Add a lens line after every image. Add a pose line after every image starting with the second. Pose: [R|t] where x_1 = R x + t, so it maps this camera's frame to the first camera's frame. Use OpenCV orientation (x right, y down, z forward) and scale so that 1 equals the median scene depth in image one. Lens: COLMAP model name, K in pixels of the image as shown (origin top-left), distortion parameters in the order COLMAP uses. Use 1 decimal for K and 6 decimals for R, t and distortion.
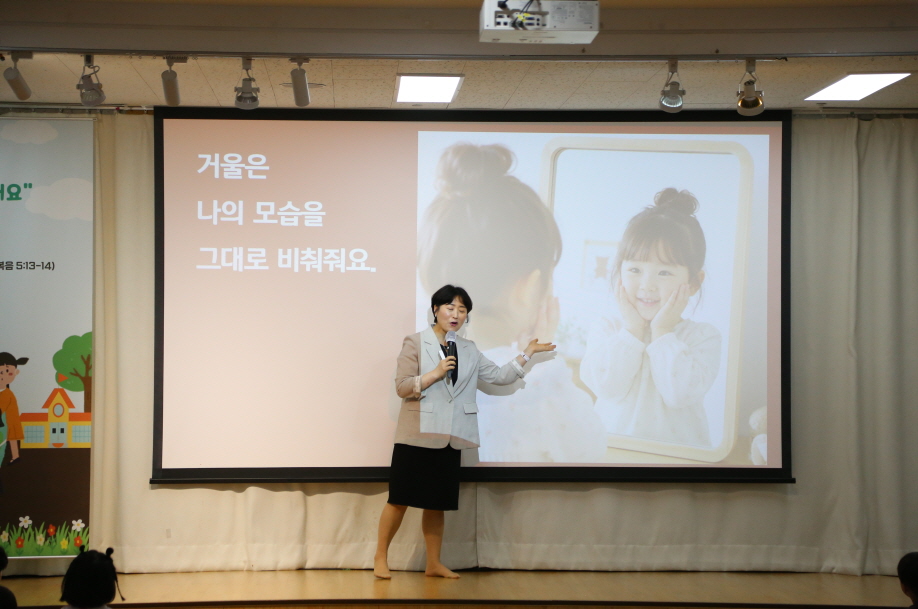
lens RADIAL K [[2616.6, 0, 457.2], [0, 2616.6, 302.9], [0, 0, 1]] dist [0.674795, 0.000000]
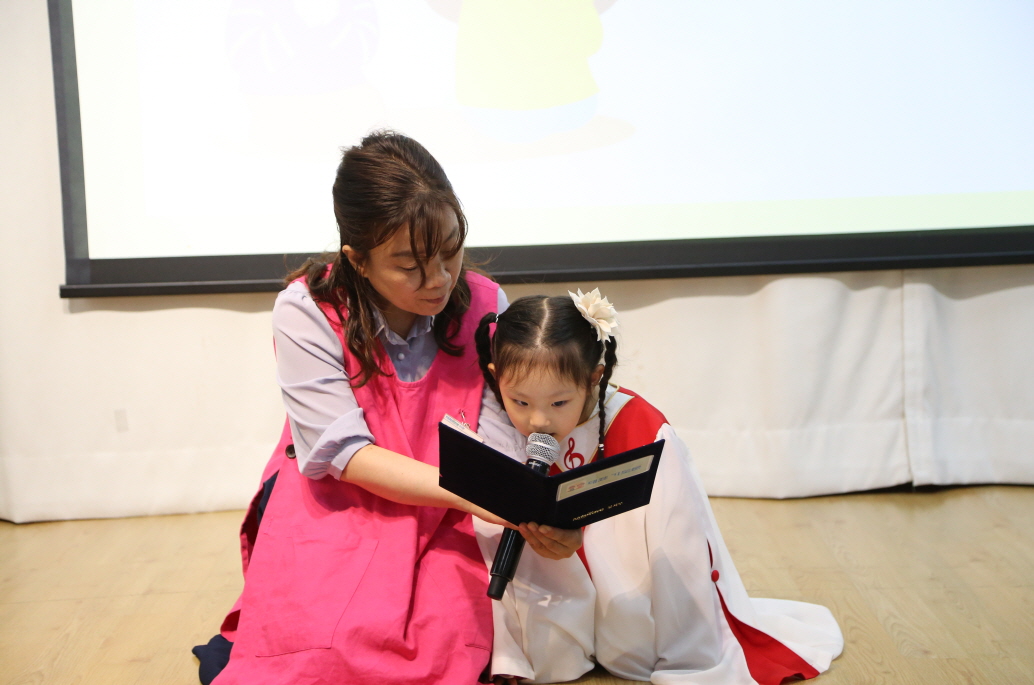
lens RADIAL K [[2154.5, 0, 506.6], [0, 2154.5, 340.9], [0, 0, 1]] dist [0.288196, 0.000000]
pose [[0.998345, -0.031401, -0.048170, -0.036162], [0.037552, 0.990455, 0.132624, 0.034954], [0.043545, -0.134214, 0.989995, 0.692205]]
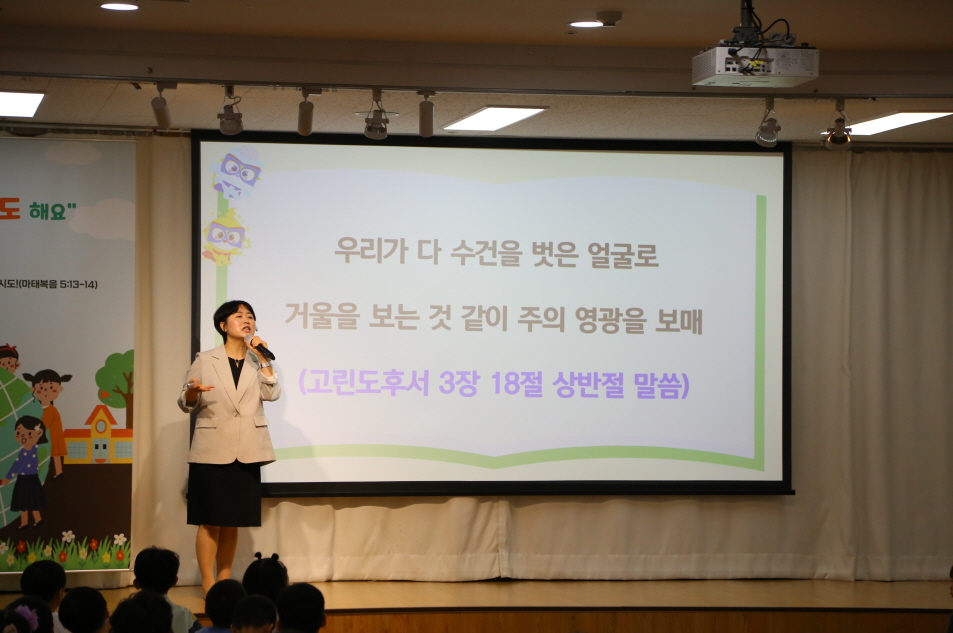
lens RADIAL K [[2716.4, 0, 485.3], [0, 2716.4, 312.9], [0, 0, 1]] dist [0.674795, 0.000000]
pose [[0.988057, 0.005602, 0.153987, -0.167164], [-0.005350, 0.999984, -0.002054, -0.001788], [-0.153996, 0.001205, 0.988071, -0.065514]]
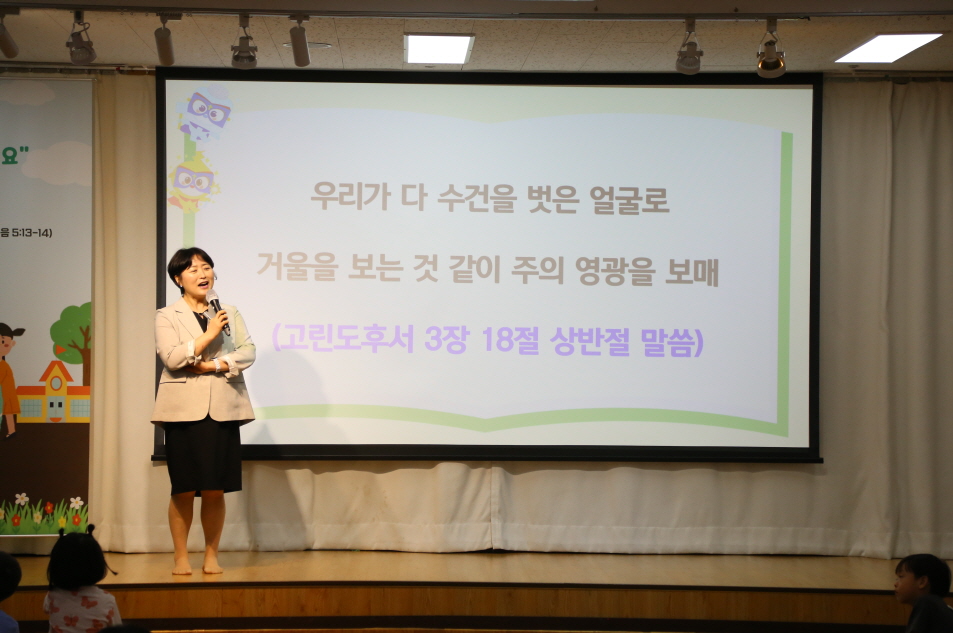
lens RADIAL K [[2716.4, 0, 473.7], [0, 2716.4, 313.4], [0, 0, 1]] dist [0.674795, 0.000000]
pose [[0.999912, 0.004403, -0.012476, 0.013411], [-0.004243, 0.999909, 0.012836, 0.001619], [0.012531, -0.012782, 0.999840, 0.004378]]
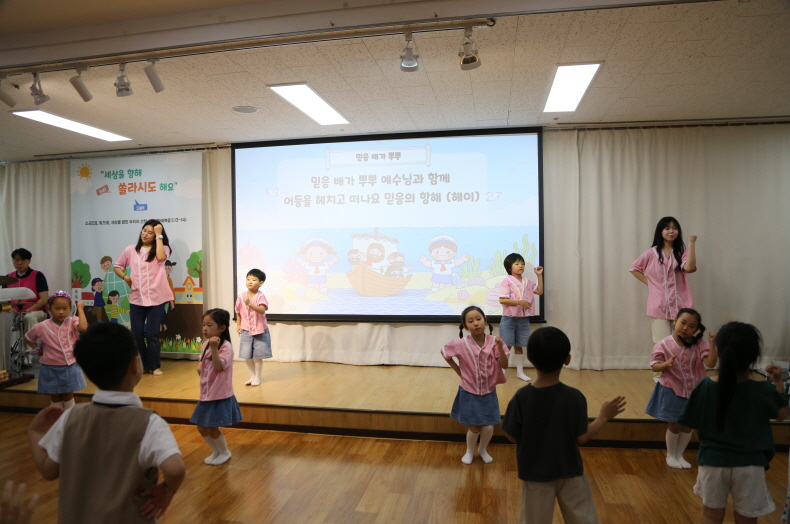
lens RADIAL K [[550.3, 0, 389.9], [0, 550.3, 264.1], [0, 0, 1]] dist [-0.102932, 0.031369]
pose [[0.974613, -0.011666, -0.223592, 0.107926], [0.019761, 0.999226, 0.034003, 0.010431], [0.223022, -0.037558, 0.974090, 0.606890]]
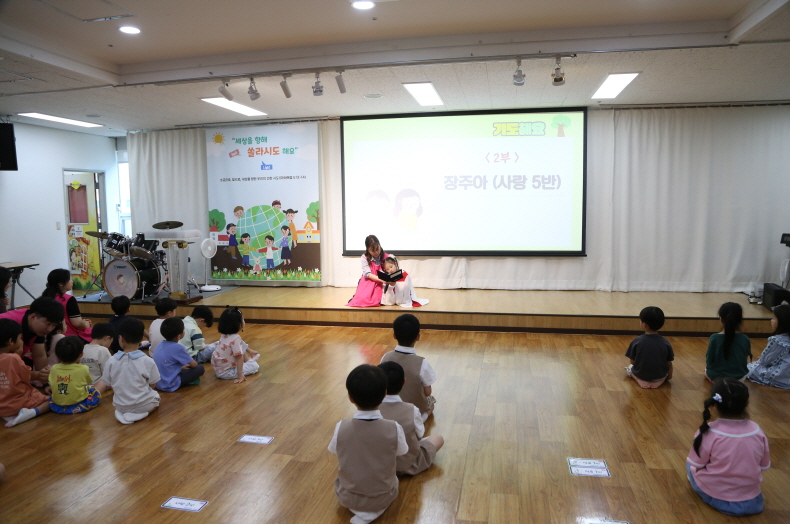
lens RADIAL K [[550.3, 0, 393.9], [0, 550.3, 267.0], [0, 0, 1]] dist [-0.102932, 0.031369]
pose [[0.971688, 0.010045, -0.236053, 0.072276], [0.020238, 0.991885, 0.125514, 0.009189], [0.235398, -0.126737, 0.963600, 0.463447]]
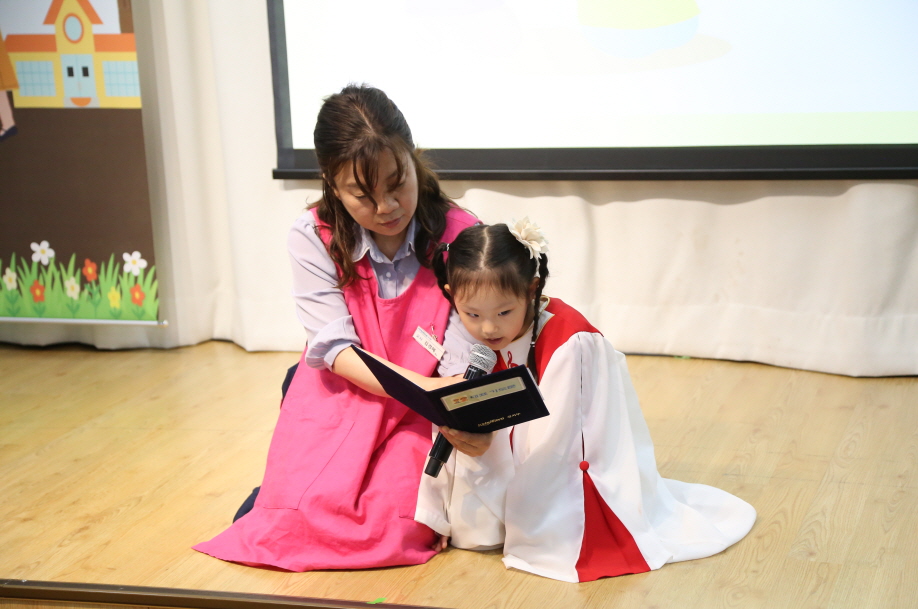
lens RADIAL K [[1823.1, 0, 450.2], [0, 1823.1, 327.6], [0, 0, 1]] dist [0.344812, 0.000000]
pose [[0.931644, 0.036230, -0.361562, 0.038304], [0.053615, 0.970420, 0.235392, 0.016991], [0.359395, -0.238687, 0.902144, 0.705696]]
